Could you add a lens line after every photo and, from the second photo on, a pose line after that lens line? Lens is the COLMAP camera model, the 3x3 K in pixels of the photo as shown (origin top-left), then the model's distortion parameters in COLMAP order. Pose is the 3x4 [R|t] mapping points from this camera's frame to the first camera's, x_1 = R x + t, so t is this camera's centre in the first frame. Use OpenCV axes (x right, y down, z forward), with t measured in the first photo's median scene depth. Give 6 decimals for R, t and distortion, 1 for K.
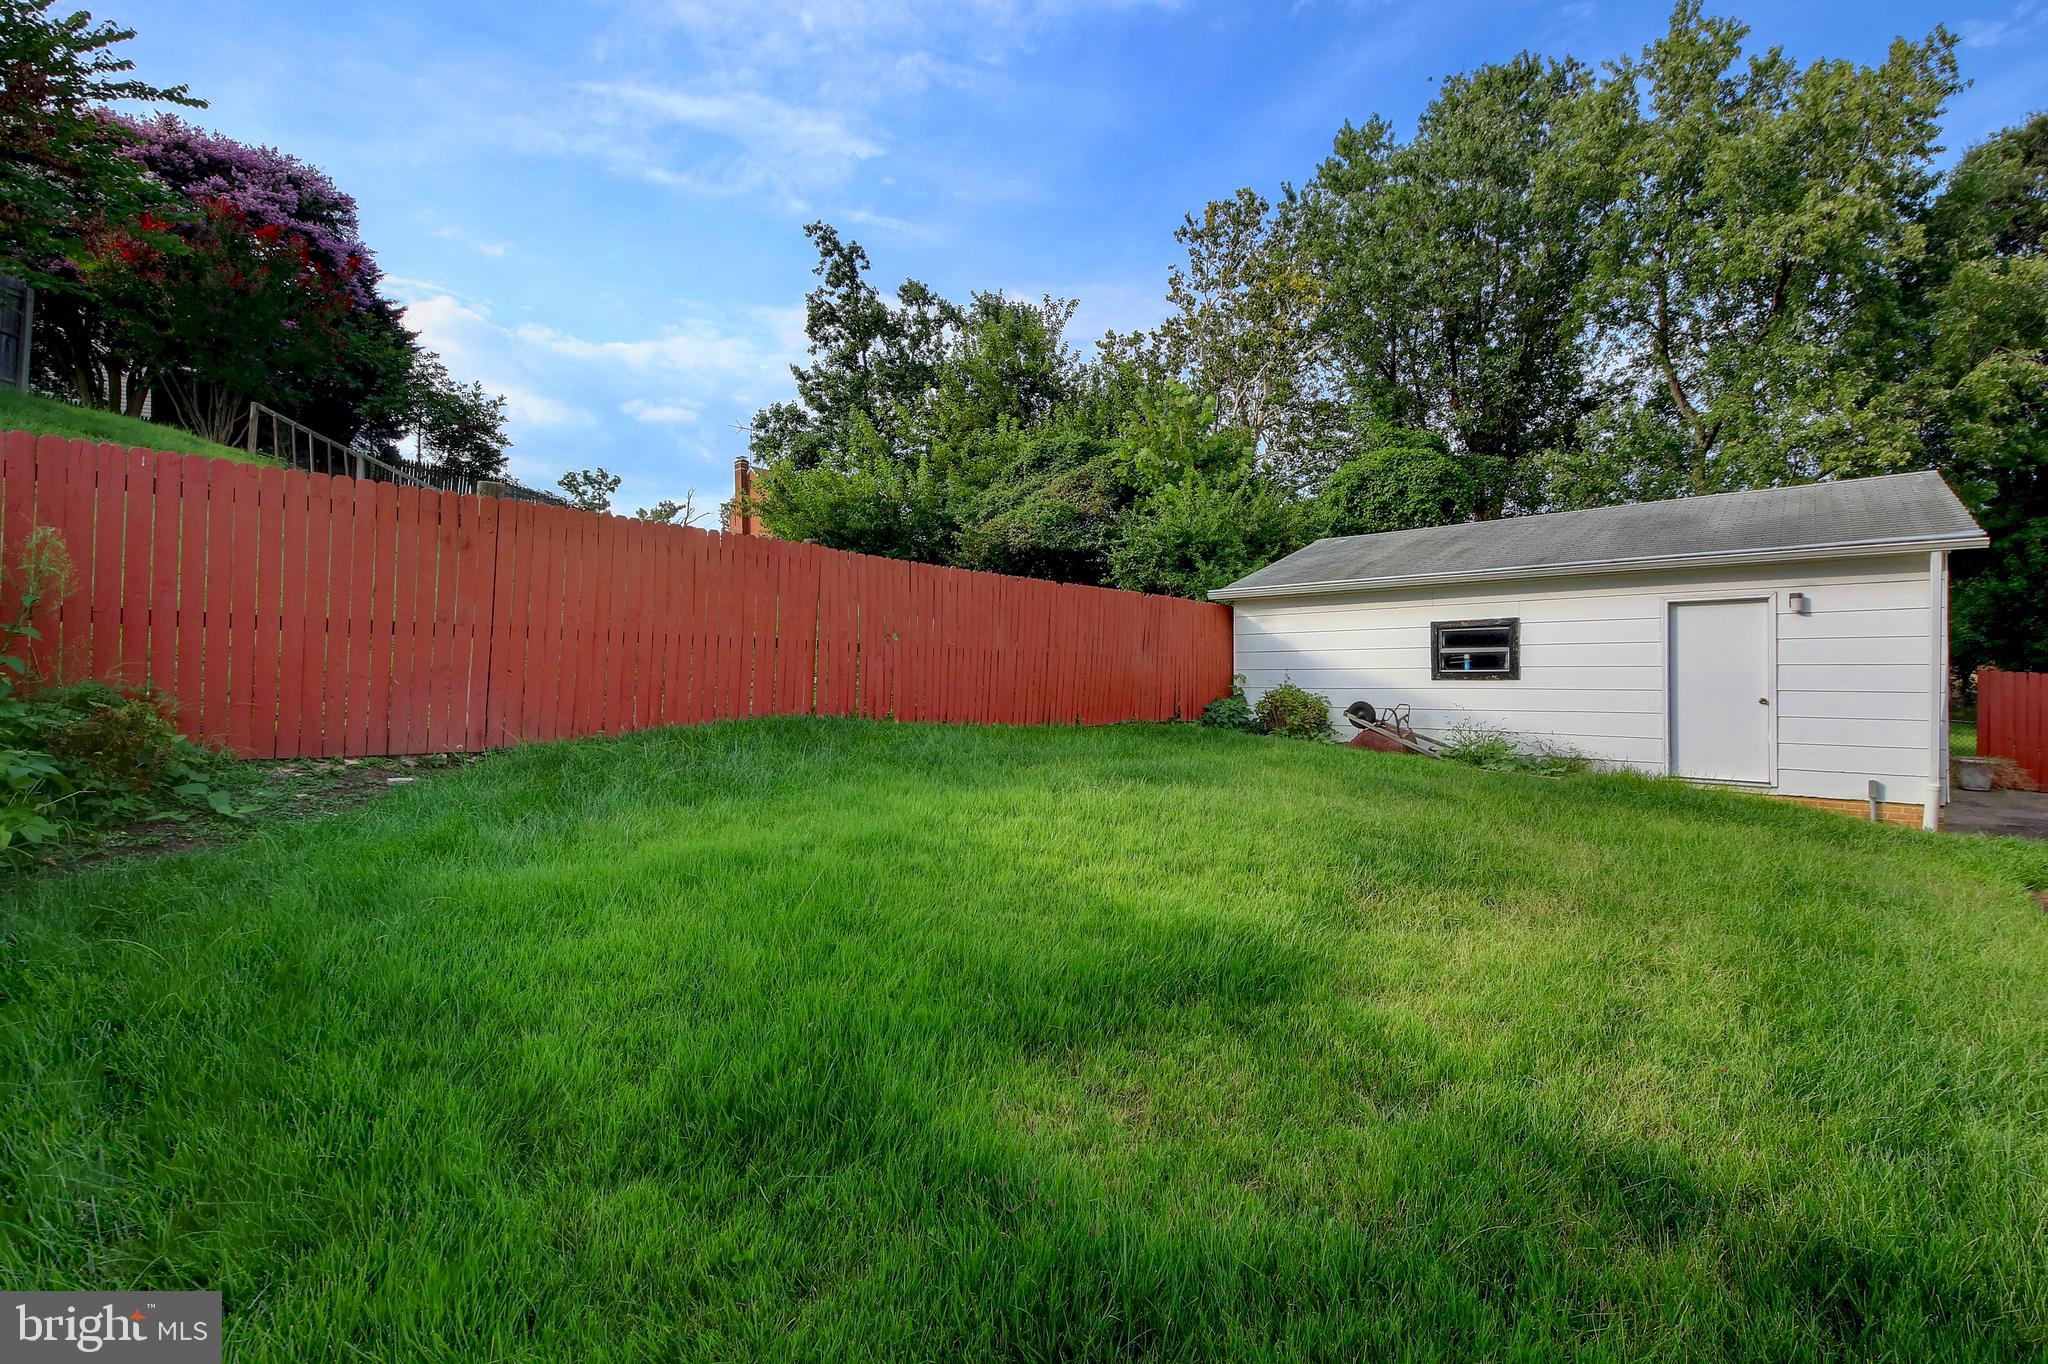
lens RADIAL K [[809.9, 0, 1093.4], [0, 809.9, 669.9], [0, 0, 1]] dist [0.041523, -0.033027]
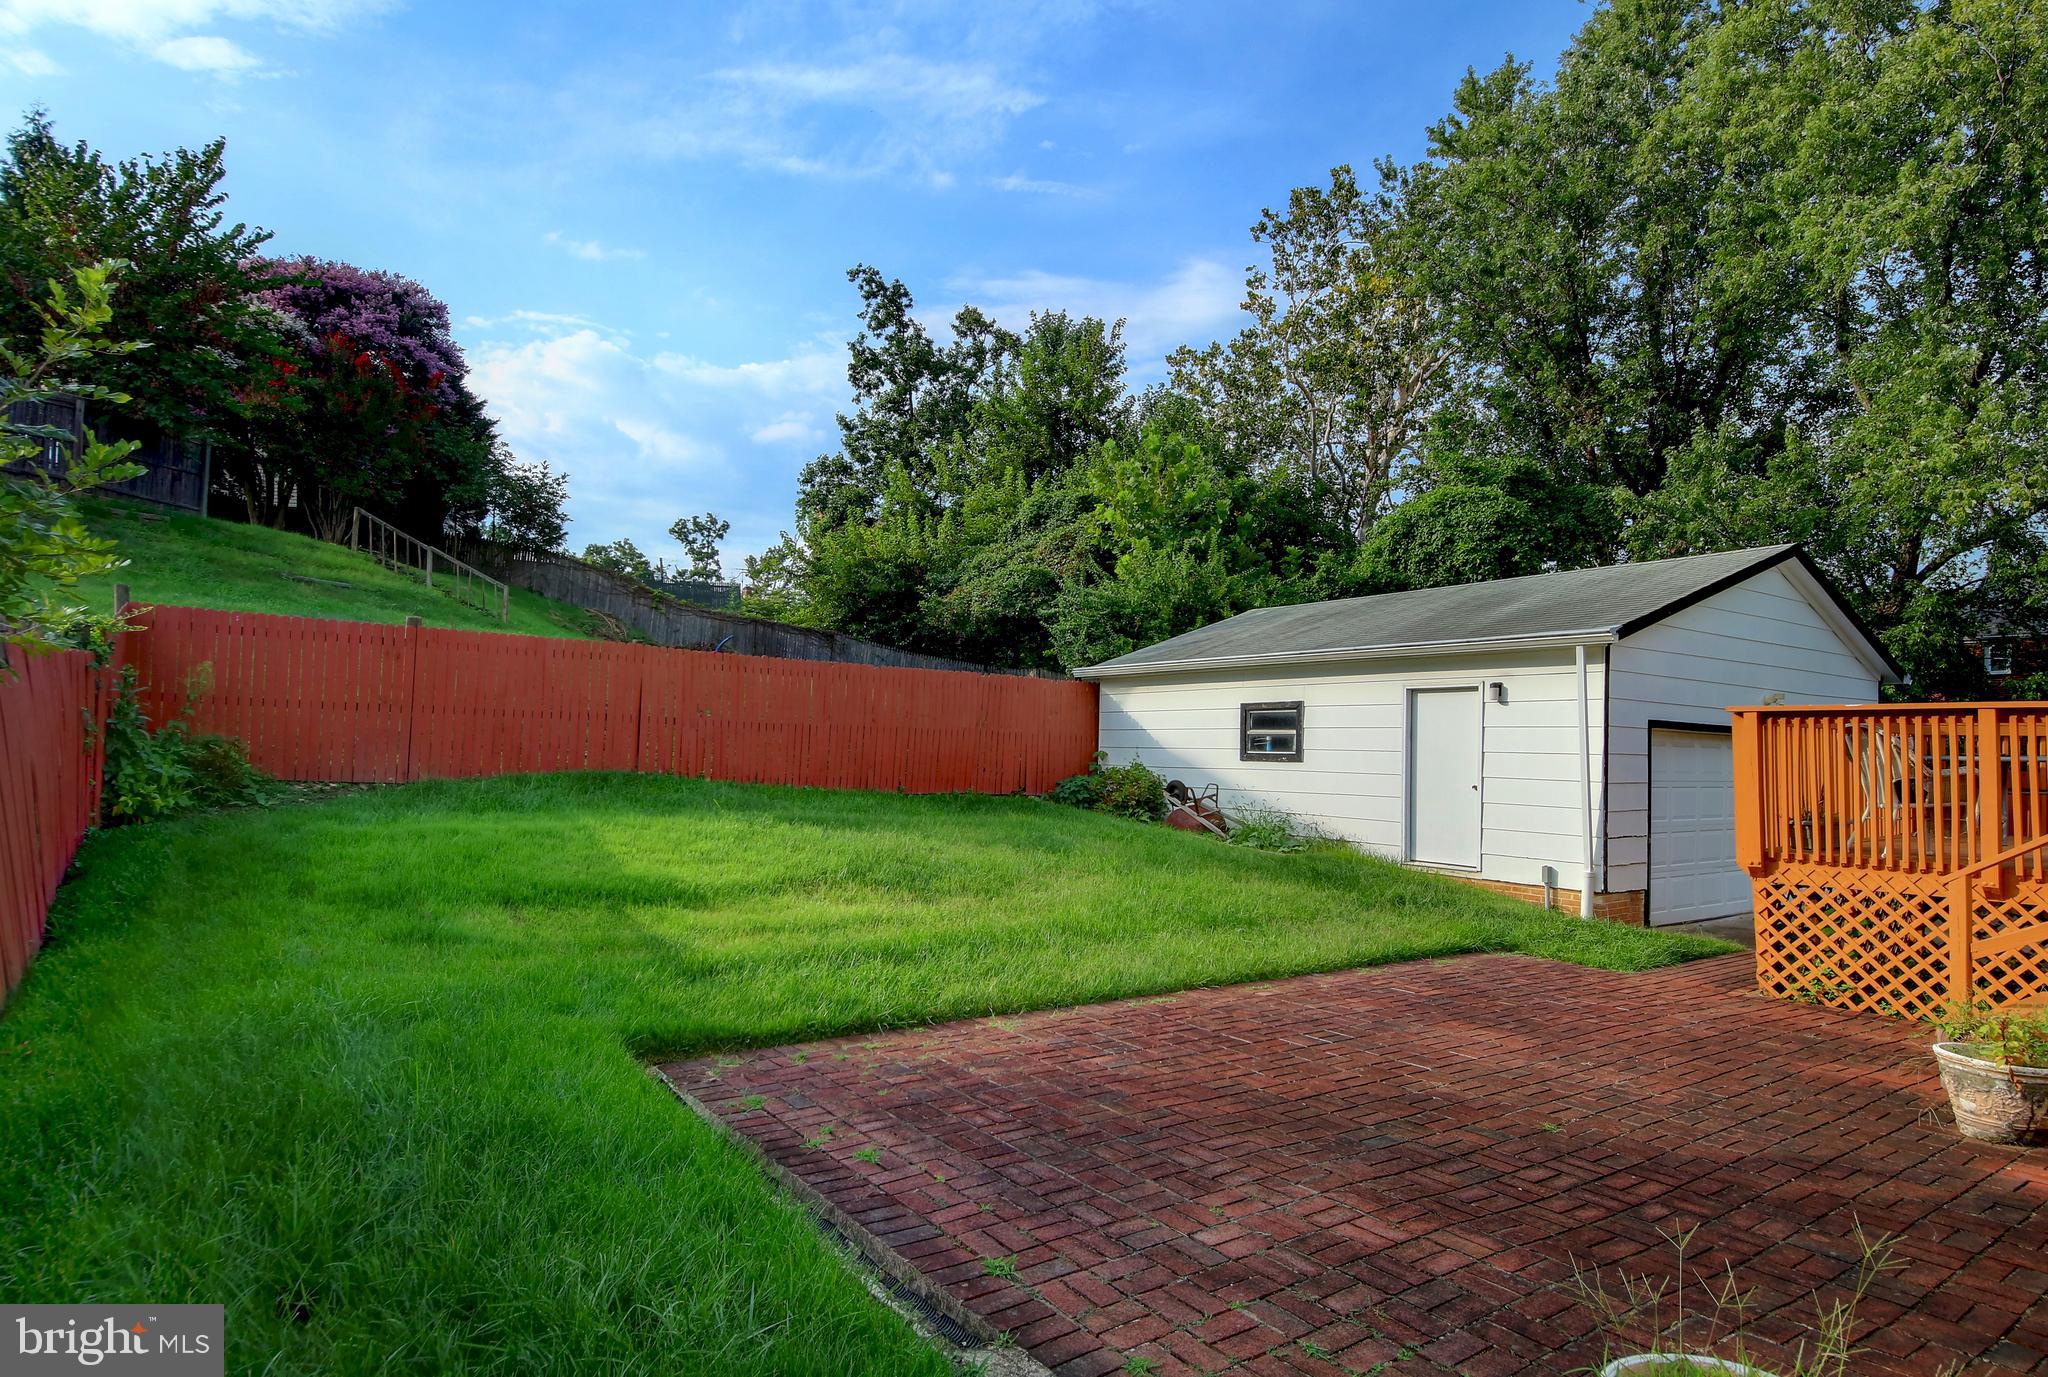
lens RADIAL K [[1094.2, 0, 1021.9], [0, 1094.2, 745.2], [0, 0, 1]] dist [0.004306, -0.021904]
pose [[0.957704, 0.021428, -0.286958, 0.209467], [-0.021827, 0.999760, 0.001809, -0.001345], [0.286927, 0.004531, 0.957942, -0.145449]]
